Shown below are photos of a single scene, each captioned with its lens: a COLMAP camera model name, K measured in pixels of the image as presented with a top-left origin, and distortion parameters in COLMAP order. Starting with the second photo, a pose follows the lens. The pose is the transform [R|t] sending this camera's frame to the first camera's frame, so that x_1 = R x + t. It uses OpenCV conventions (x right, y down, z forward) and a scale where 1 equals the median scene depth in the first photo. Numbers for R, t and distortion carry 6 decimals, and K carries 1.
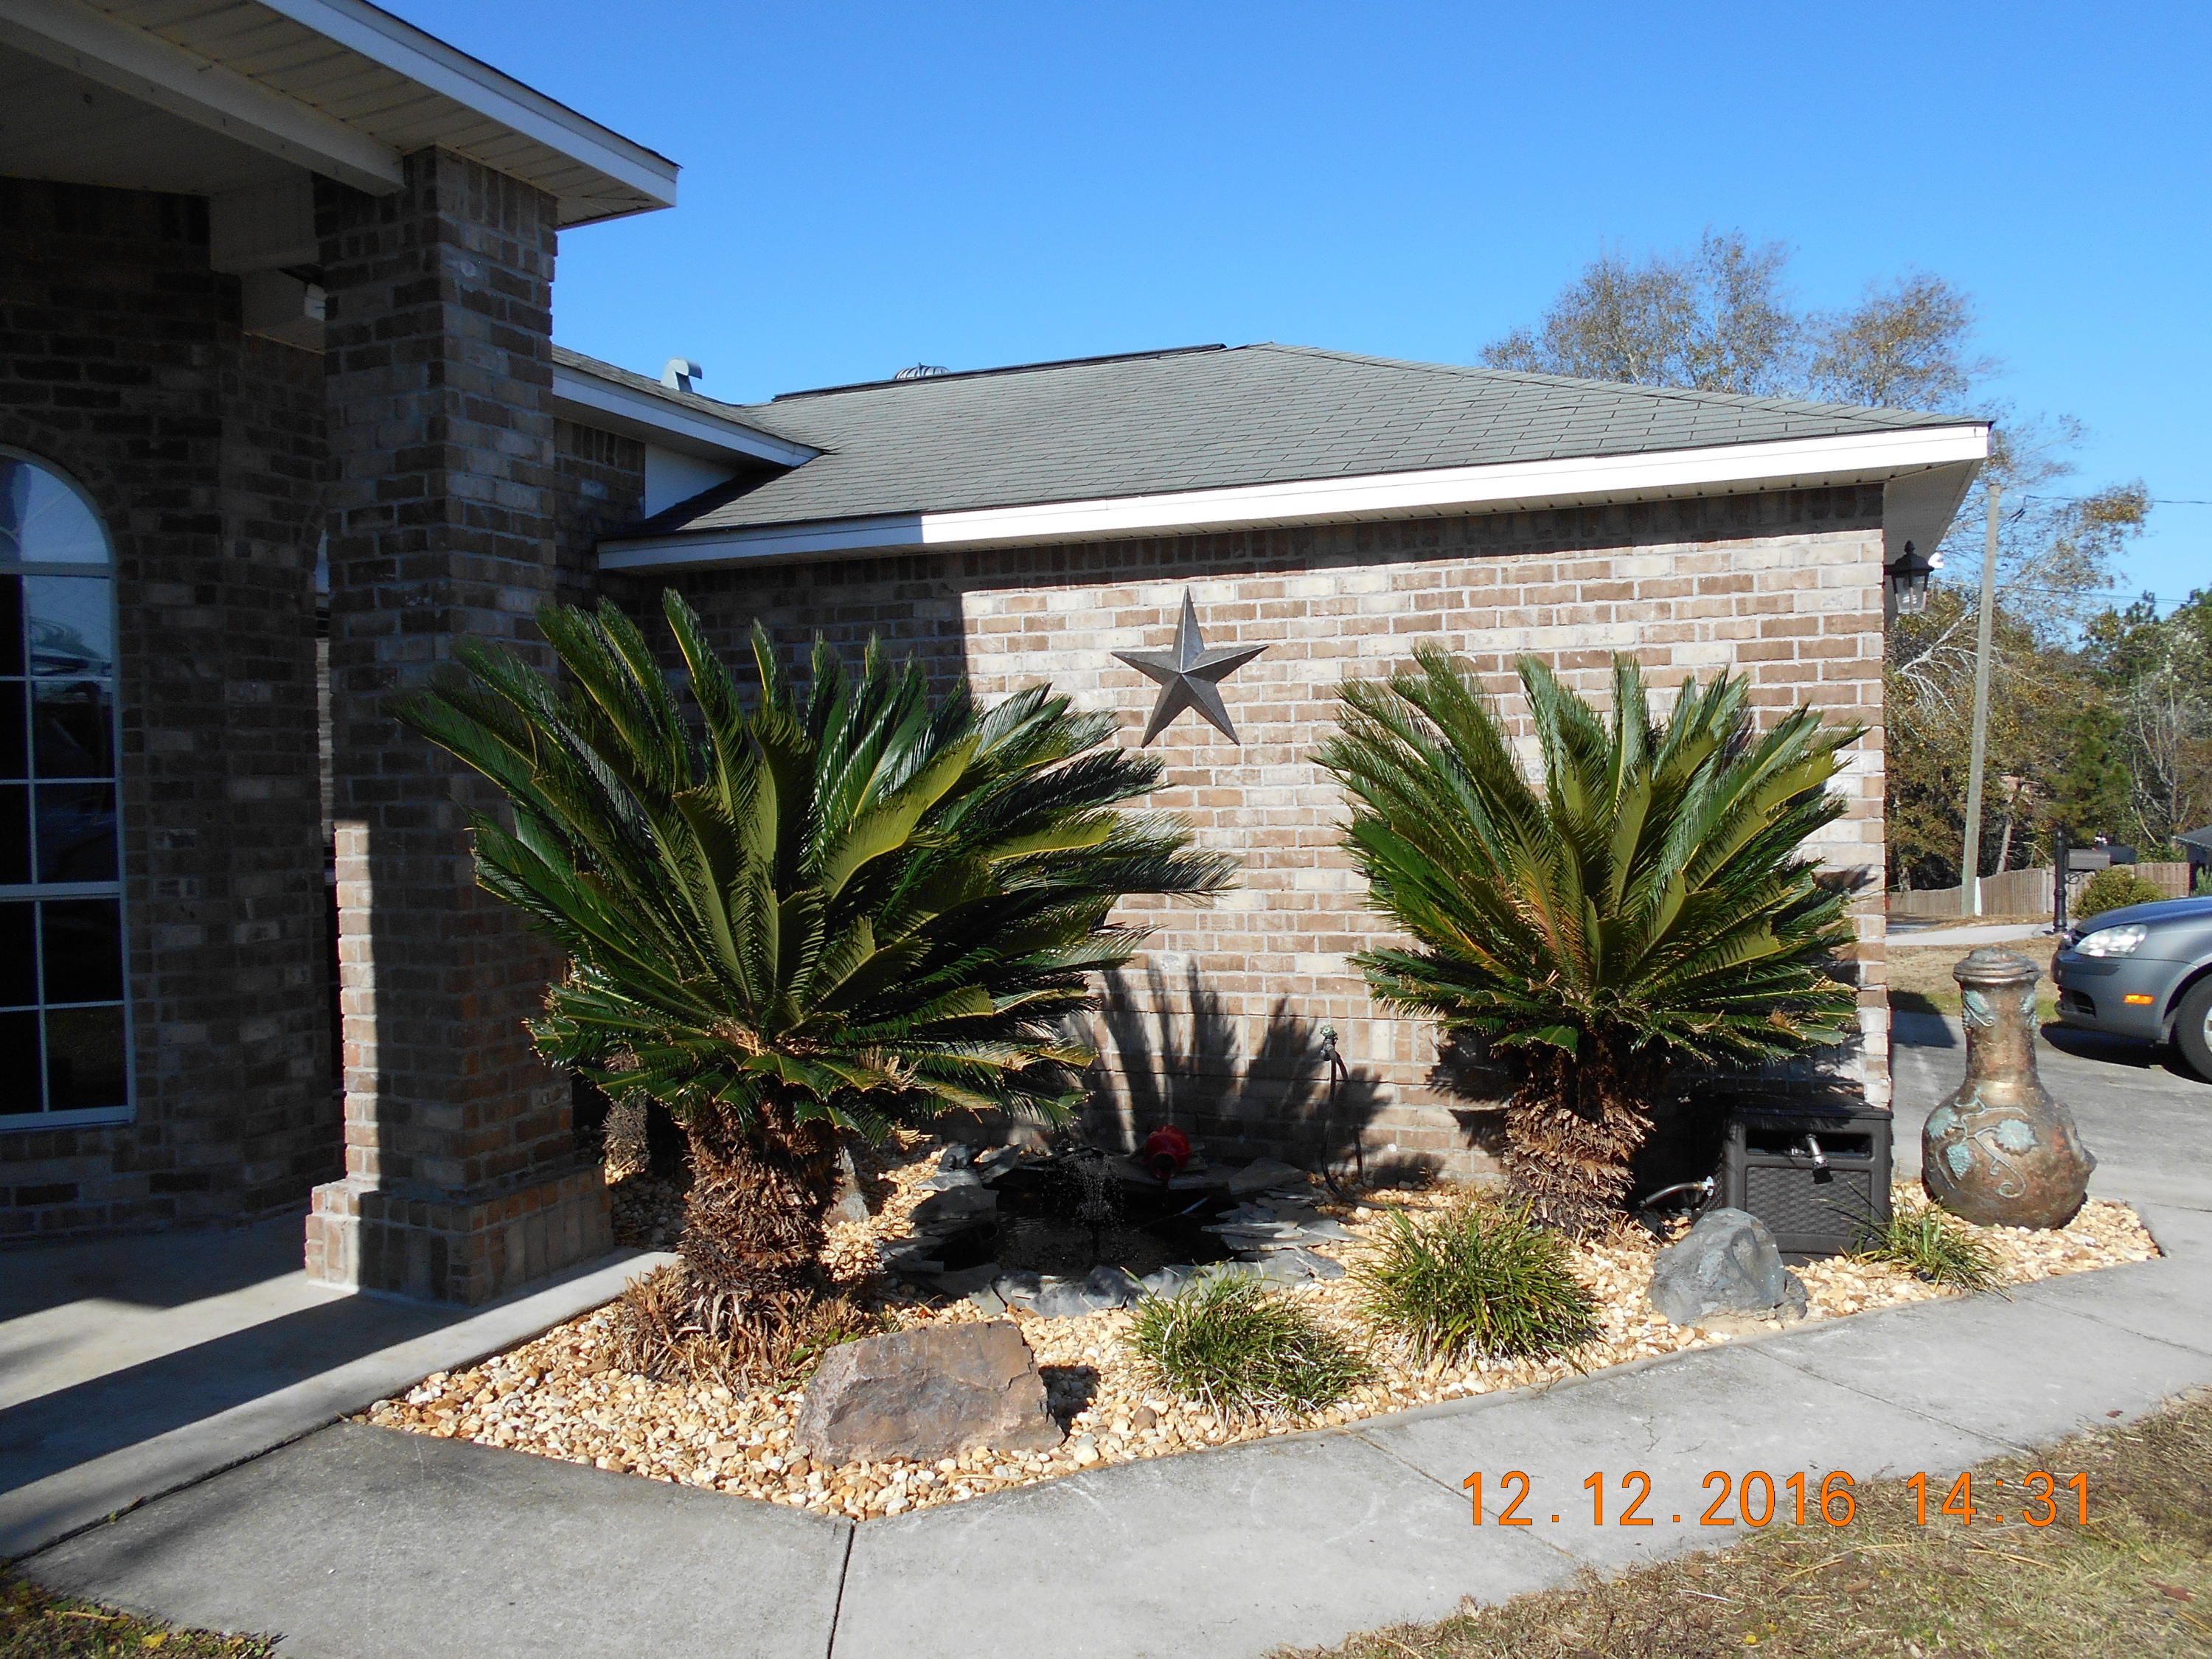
lens RADIAL K [[1762.0, 0, 1106.0], [0, 1762.0, 829.5], [0, 0, 1]] dist [-0.030579, -0.000455]
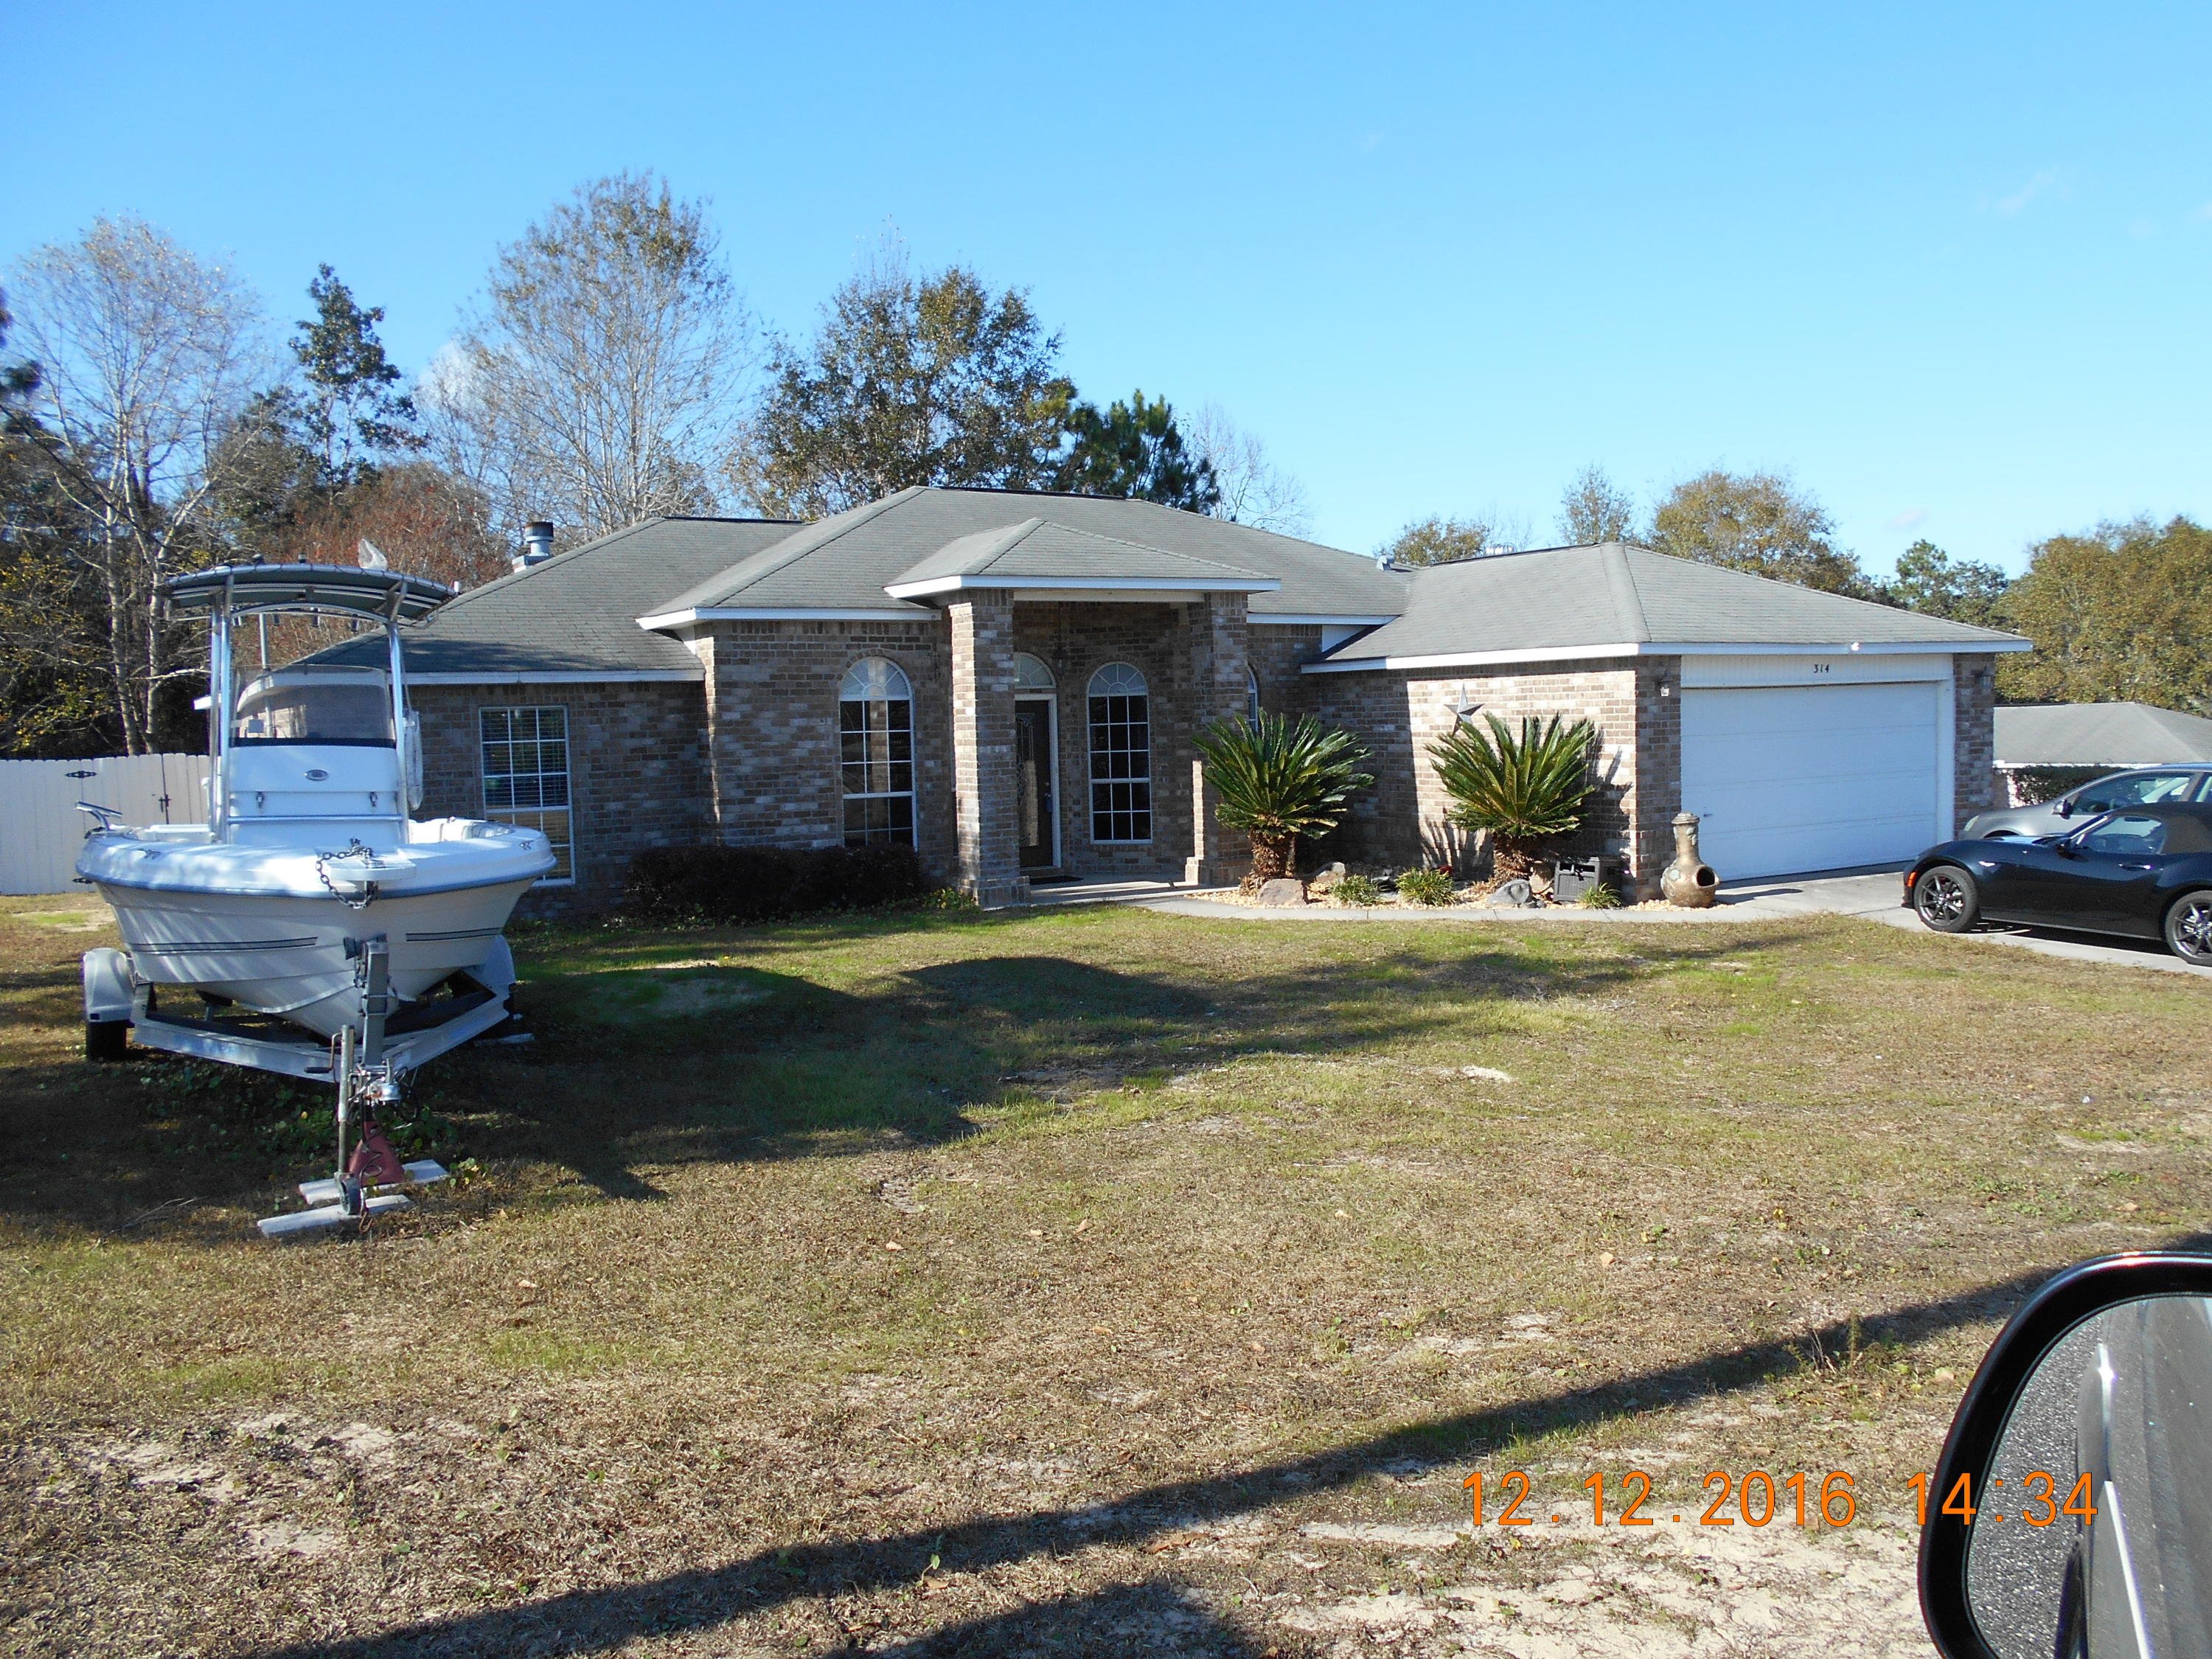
lens RADIAL K [[1742.6, 0, 1091.0], [0, 1742.6, 807.2], [0, 0, 1]] dist [-0.063707, 0.105904]
pose [[0.806347, 0.025502, -0.590892, 1.483931], [0.001184, 0.998998, 0.044732, -0.072388], [0.591441, -0.036769, 0.805510, -2.002196]]
